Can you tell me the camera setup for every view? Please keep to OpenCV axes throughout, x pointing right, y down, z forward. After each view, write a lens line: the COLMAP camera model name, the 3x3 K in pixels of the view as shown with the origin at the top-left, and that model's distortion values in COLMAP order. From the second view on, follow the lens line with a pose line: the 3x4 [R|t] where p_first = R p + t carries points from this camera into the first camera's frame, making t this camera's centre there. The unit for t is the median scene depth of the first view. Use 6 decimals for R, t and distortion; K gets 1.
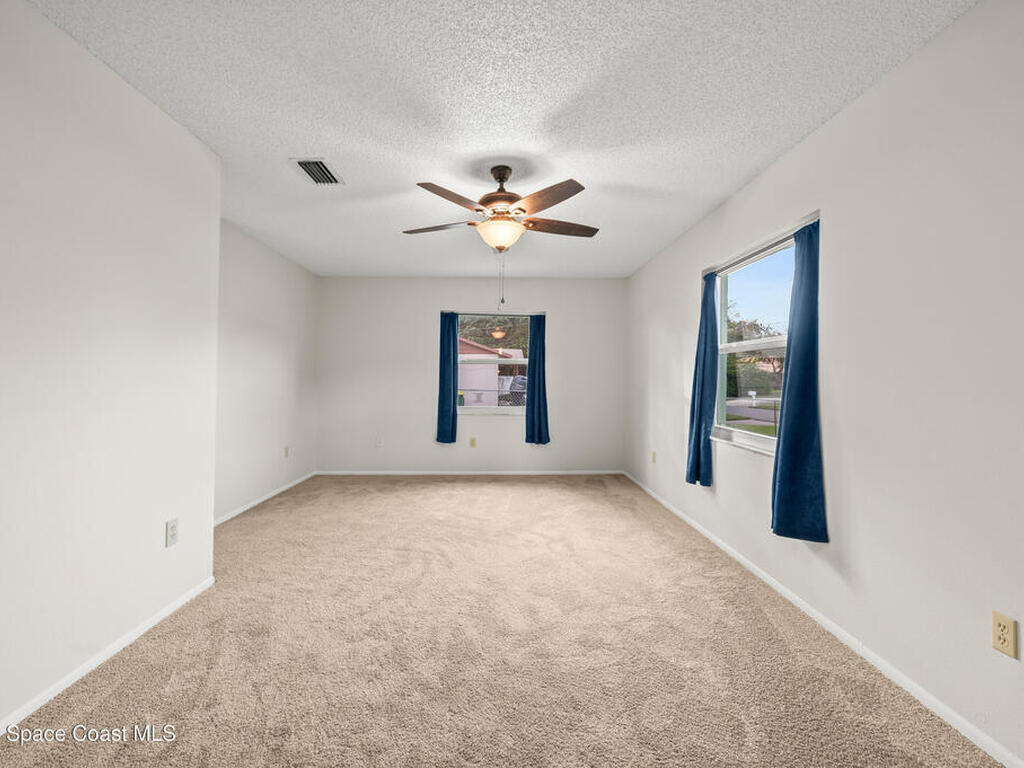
lens RADIAL K [[465.9, 0, 517.5], [0, 465.9, 382.7], [0, 0, 1]] dist [0.001093, 0.000332]
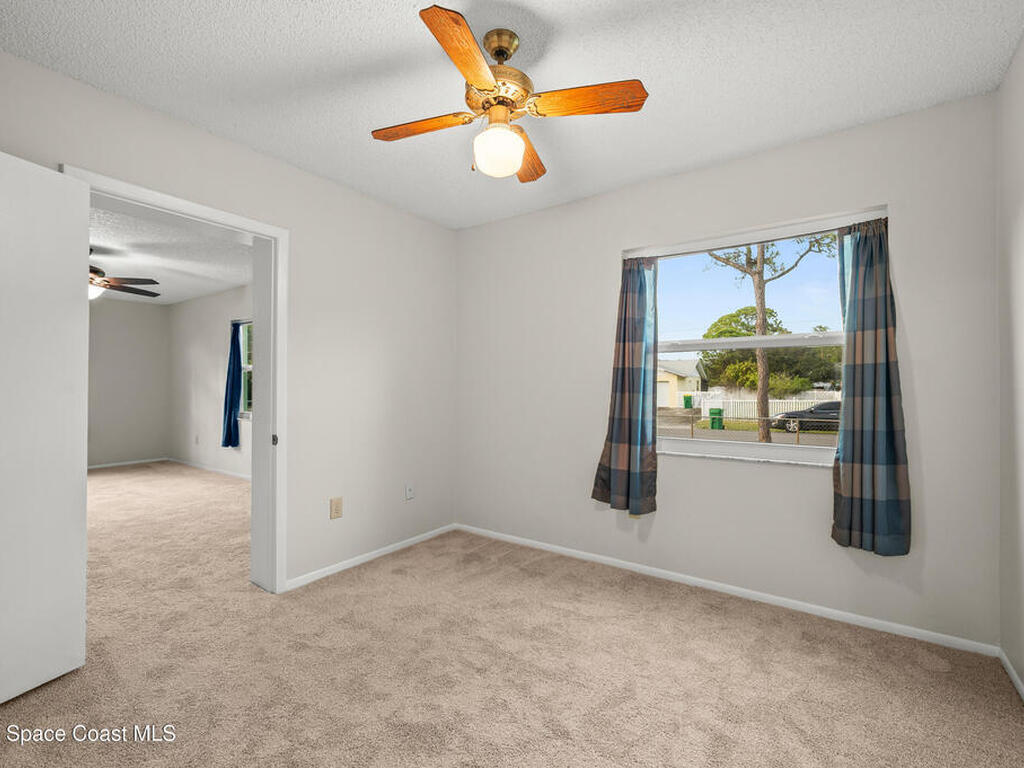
lens RADIAL K [[465.9, 0, 517.5], [0, 465.9, 382.7], [0, 0, 1]] dist [0.001093, 0.000332]
pose [[0.607802, -0.004544, 0.794075, -0.322629], [0.017160, 0.999825, -0.007414, 0.015416], [-0.793903, 0.018133, 0.607774, -0.867578]]
